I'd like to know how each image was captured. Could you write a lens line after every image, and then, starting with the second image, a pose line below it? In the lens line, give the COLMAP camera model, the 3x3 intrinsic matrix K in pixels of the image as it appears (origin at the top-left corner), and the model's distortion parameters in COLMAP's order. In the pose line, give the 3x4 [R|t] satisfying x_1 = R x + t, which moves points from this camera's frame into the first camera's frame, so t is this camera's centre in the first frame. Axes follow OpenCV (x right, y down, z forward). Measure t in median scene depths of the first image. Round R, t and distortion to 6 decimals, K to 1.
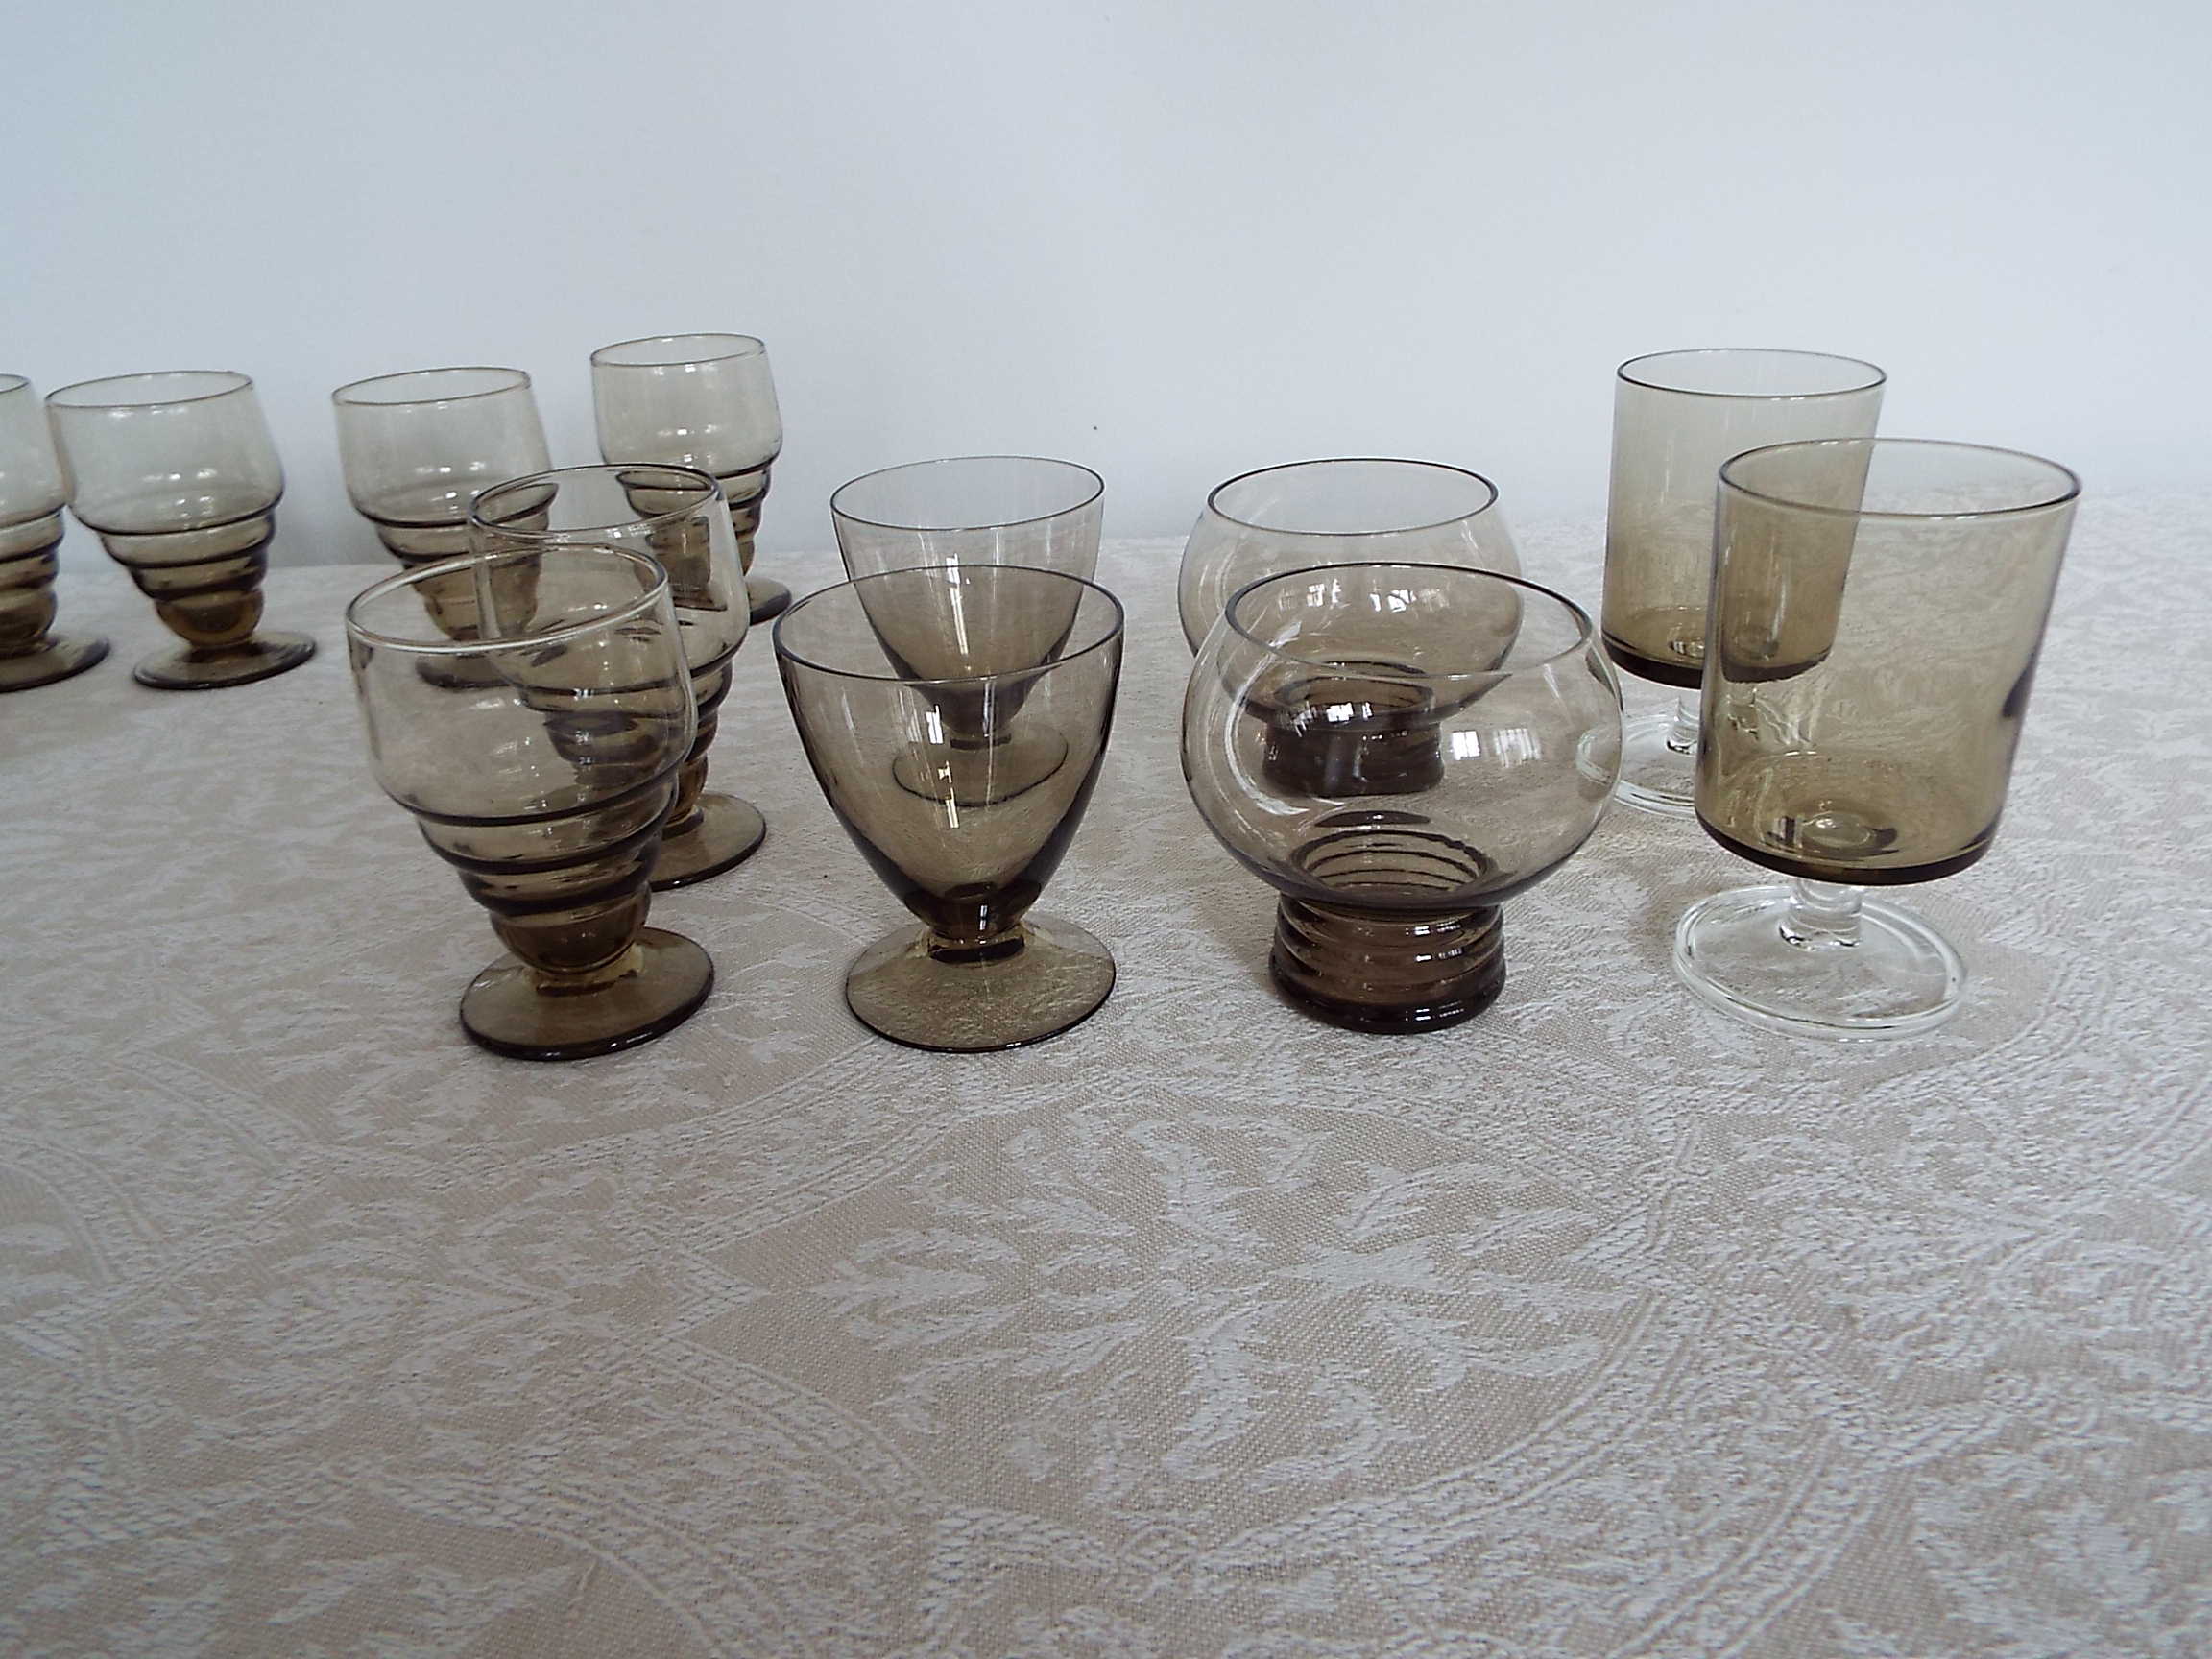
lens RADIAL K [[1574.4, 0, 1106.0], [0, 1574.4, 829.5], [0, 0, 1]] dist [0.000171, 0.010454]
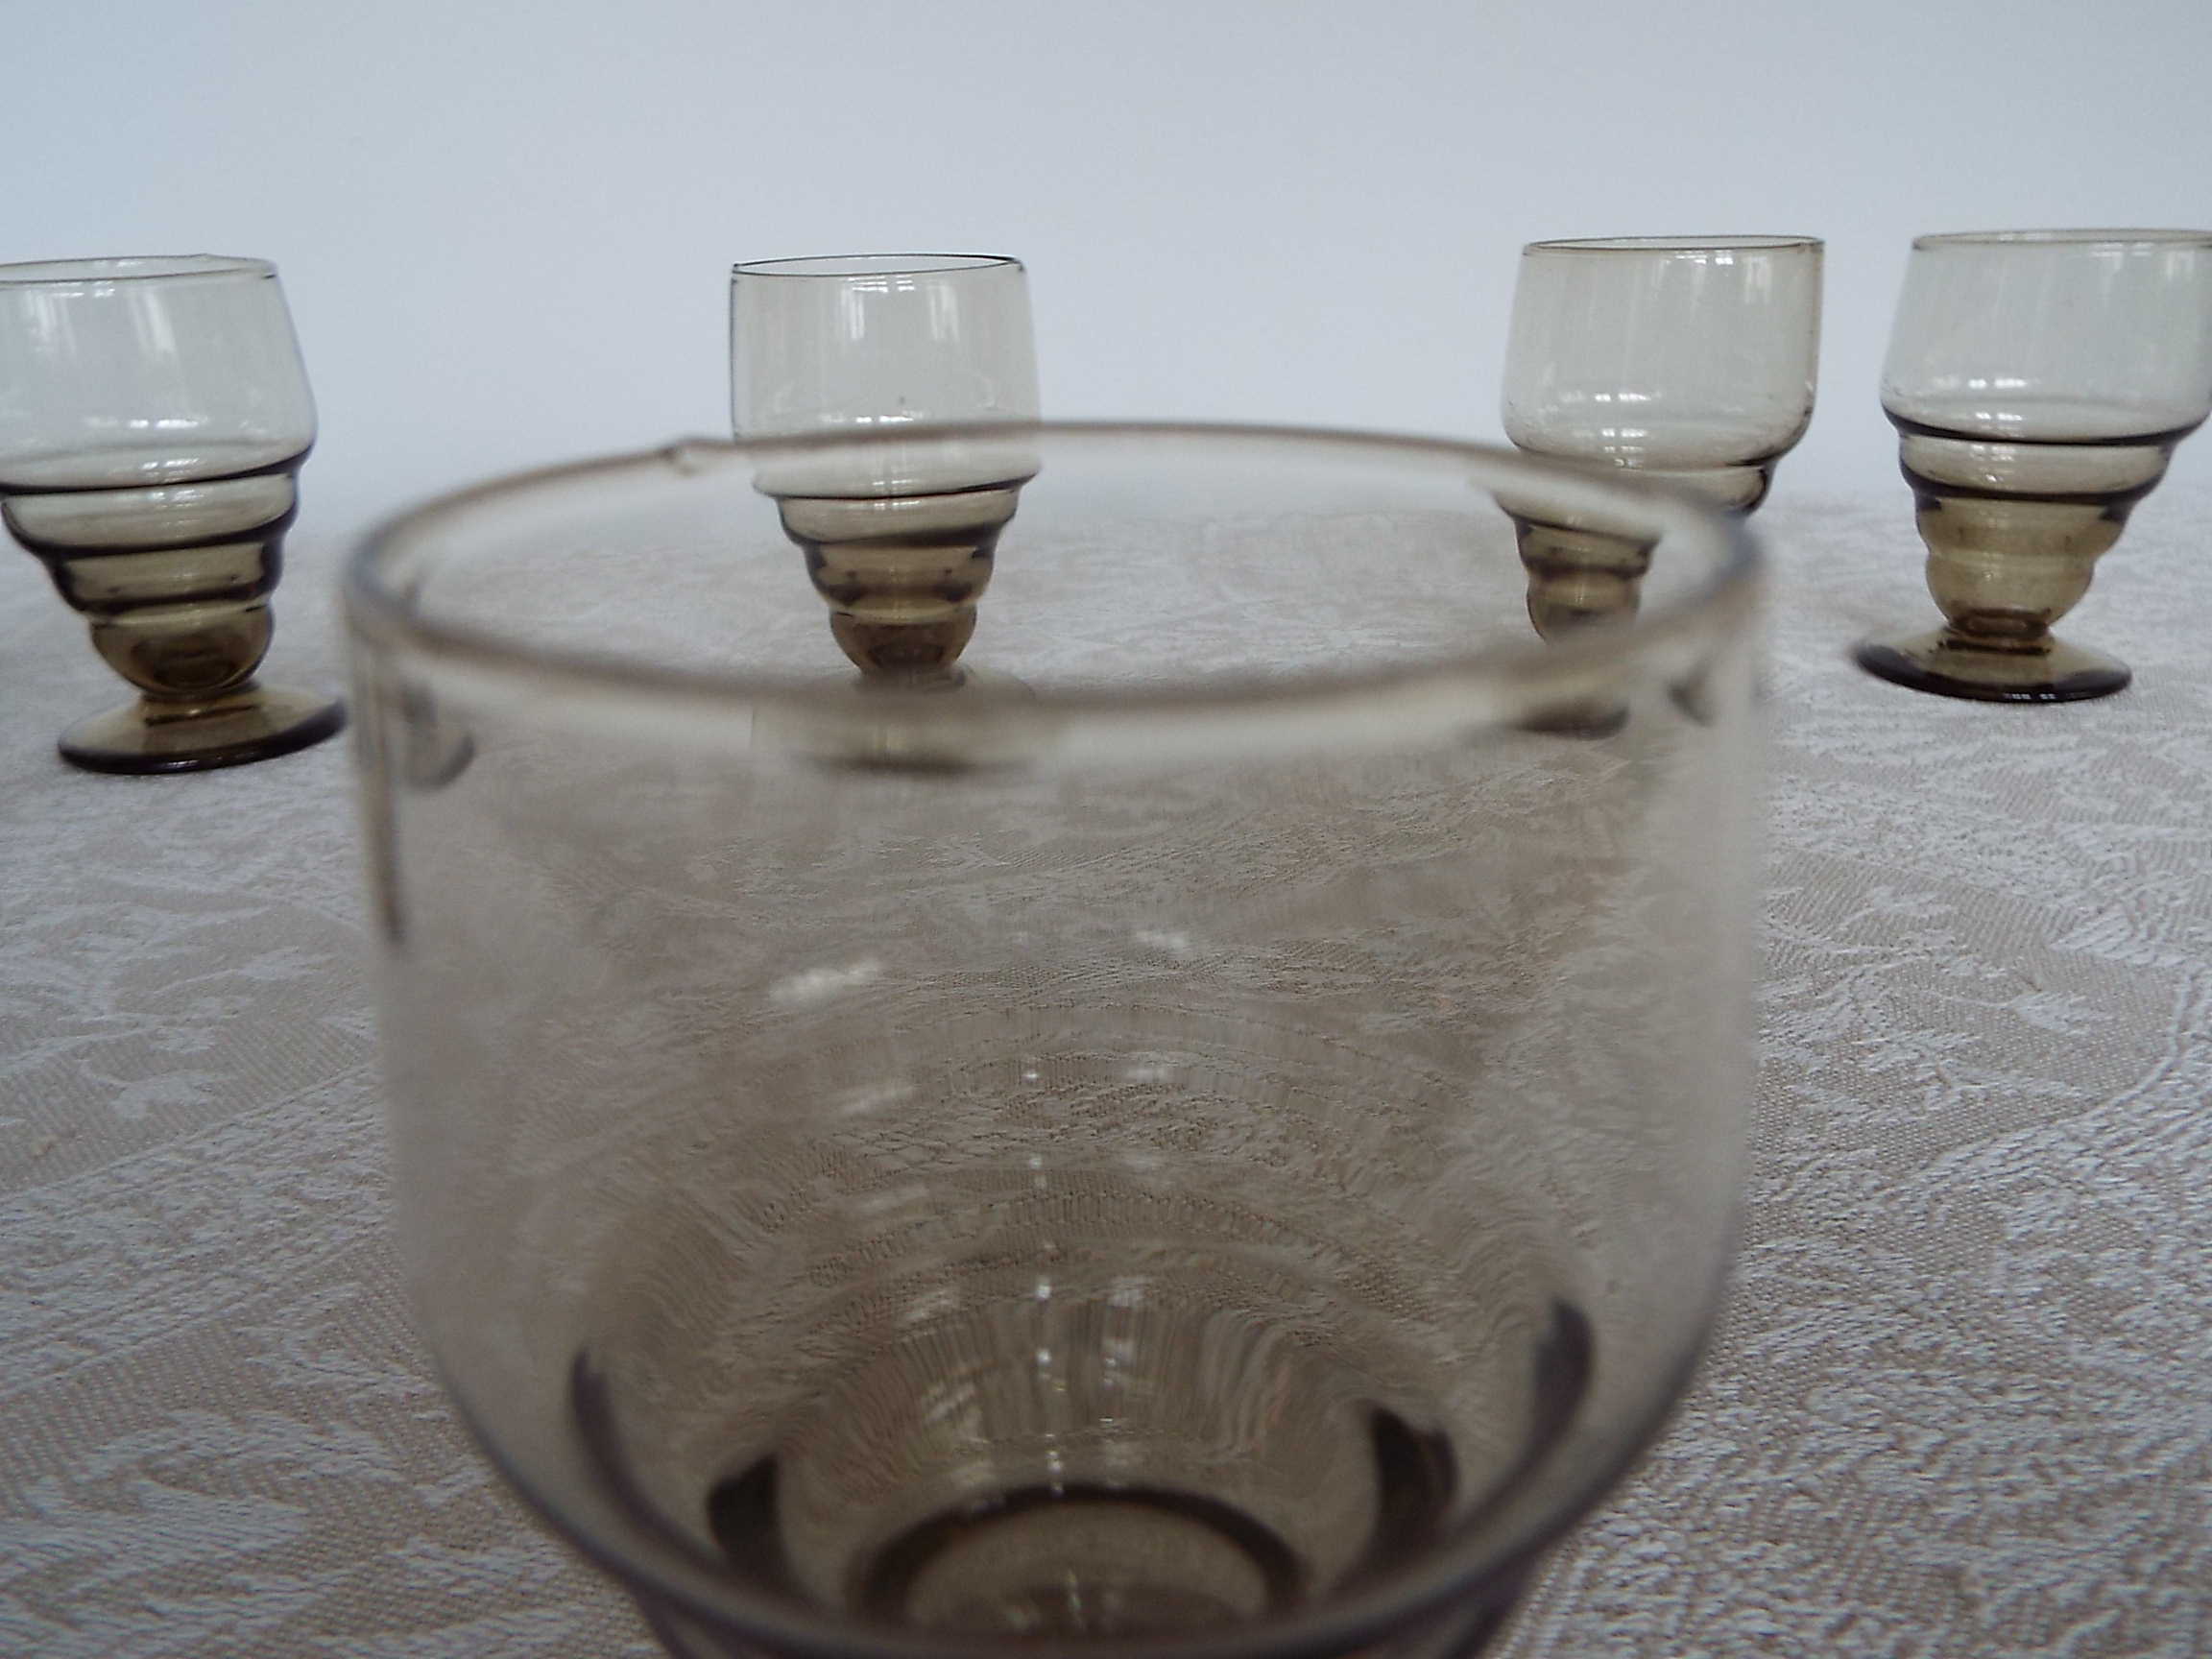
lens RADIAL K [[1546.3, 0, 1106.7], [0, 1546.3, 882.2], [0, 0, 1]] dist [0.035905, -0.039055]
pose [[0.998684, 0.012285, 0.049793, 0.151712], [-0.010189, 0.999061, -0.042122, 0.093413], [-0.050264, 0.041559, 0.997871, 0.451074]]
